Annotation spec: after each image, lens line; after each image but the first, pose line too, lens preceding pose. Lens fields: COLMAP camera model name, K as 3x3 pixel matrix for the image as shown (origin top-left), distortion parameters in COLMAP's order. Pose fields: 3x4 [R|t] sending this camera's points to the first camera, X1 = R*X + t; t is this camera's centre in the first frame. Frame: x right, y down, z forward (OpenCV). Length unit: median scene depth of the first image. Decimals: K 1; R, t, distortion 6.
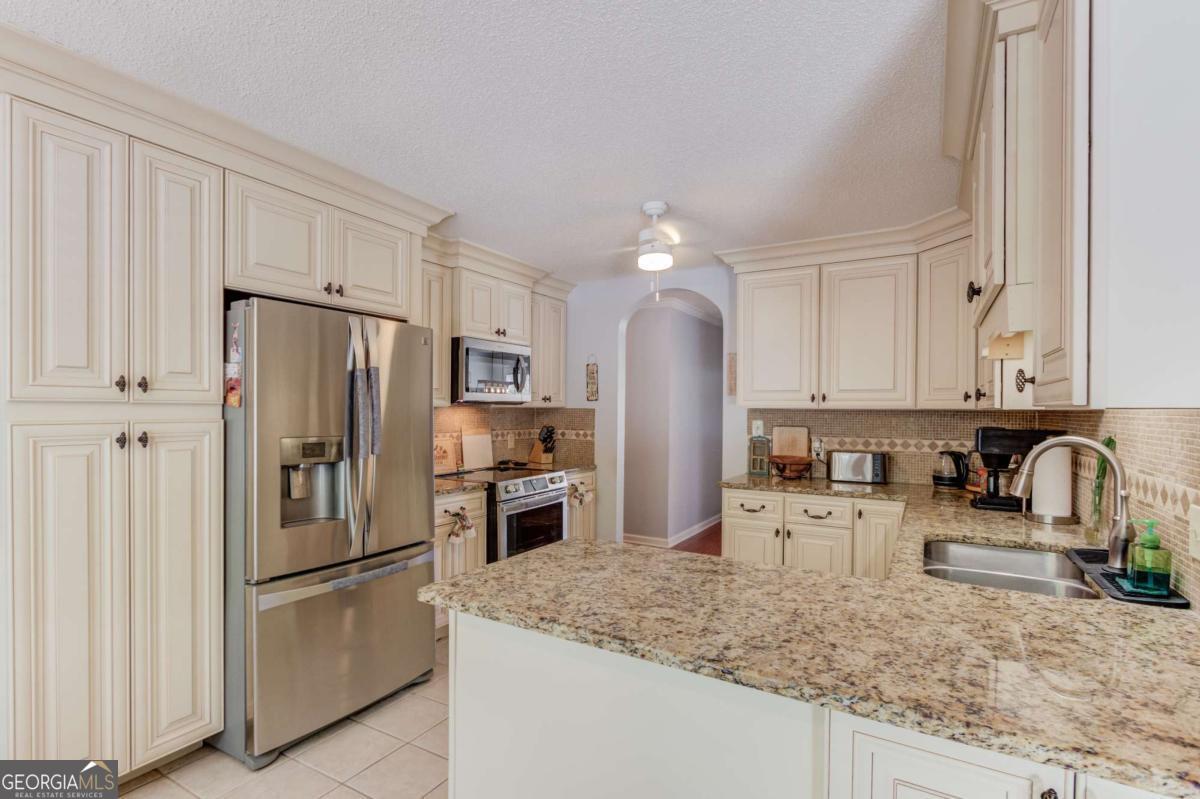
lens RADIAL K [[570.7, 0, 594.4], [0, 570.7, 407.3], [0, 0, 1]] dist [-0.010986, 0.001026]
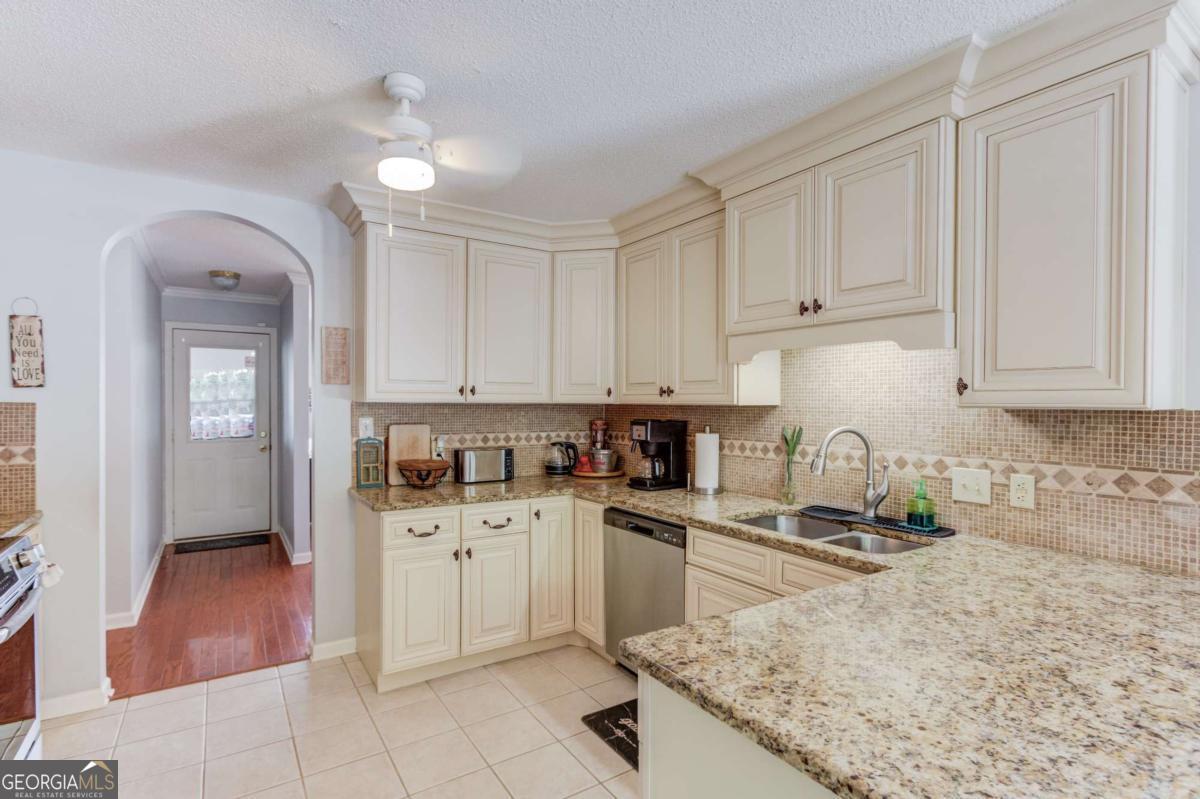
lens RADIAL K [[570.7, 0, 596.8], [0, 570.7, 402.4], [0, 0, 1]] dist [-0.010986, 0.001026]
pose [[0.467557, -0.002613, 0.883959, -0.306691], [-0.003934, 0.999980, 0.005037, -0.003525], [-0.883954, -0.005833, 0.467537, 0.445858]]
